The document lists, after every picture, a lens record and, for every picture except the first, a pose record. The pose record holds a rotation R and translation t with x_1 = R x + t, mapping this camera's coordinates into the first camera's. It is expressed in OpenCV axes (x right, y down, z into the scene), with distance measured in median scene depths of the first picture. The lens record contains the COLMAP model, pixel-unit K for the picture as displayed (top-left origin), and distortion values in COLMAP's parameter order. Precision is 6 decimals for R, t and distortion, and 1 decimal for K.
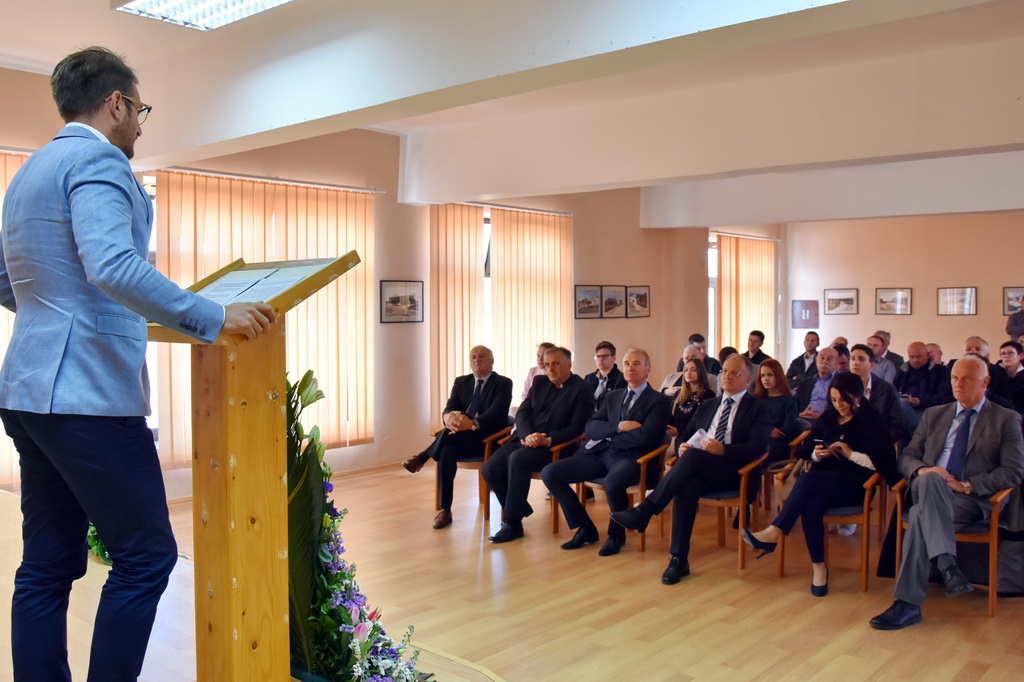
lens RADIAL K [[908.0, 0, 512.0], [0, 908.0, 341.0], [0, 0, 1]] dist [-0.090562, 0.126780]
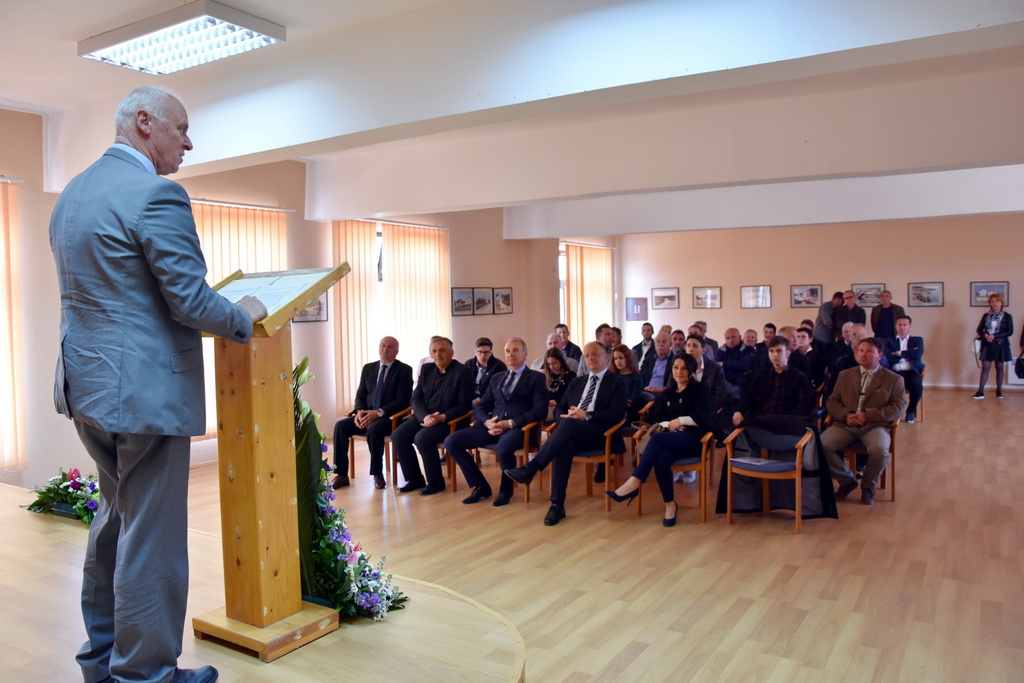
lens RADIAL K [[790.8, 0, 491.0], [0, 790.8, 340.1], [0, 0, 1]] dist [-0.059577, 0.002648]
pose [[0.989080, -0.021497, 0.145800, -0.060083], [0.020817, 0.999764, 0.006187, 0.003255], [-0.145899, -0.003085, 0.989295, -0.063804]]
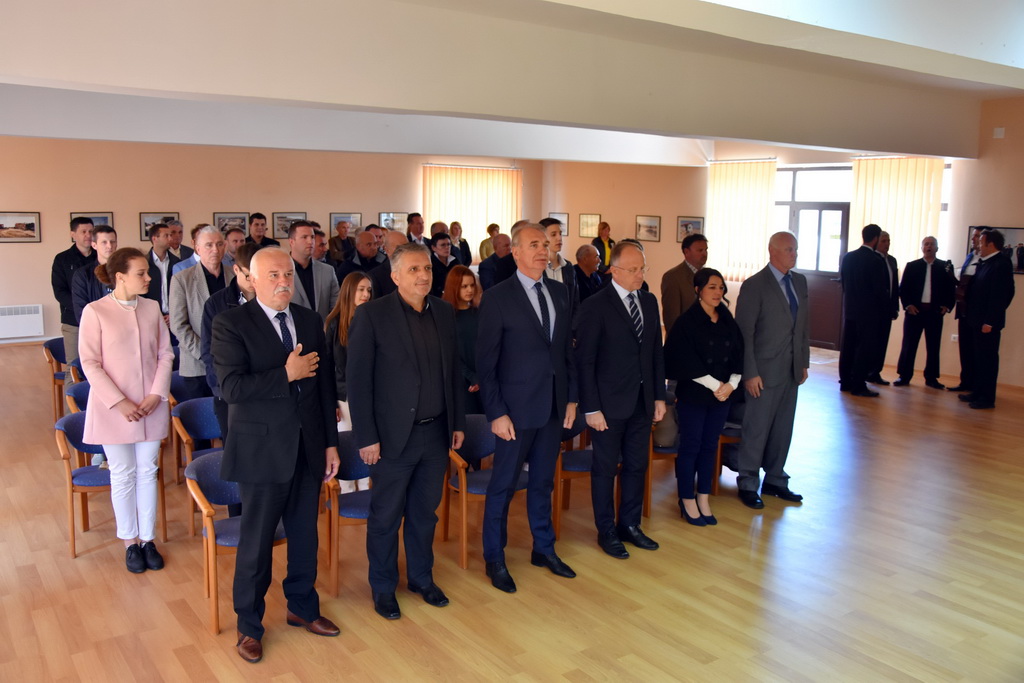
lens RADIAL K [[888.5, 0, 512.0], [0, 888.5, 341.5], [0, 0, 1]] dist [-0.004332, -0.000443]
pose [[0.225402, -0.135558, 0.964789, -0.703118], [0.021460, 0.990723, 0.134189, -0.088758], [-0.974030, -0.009542, 0.226220, 0.867659]]
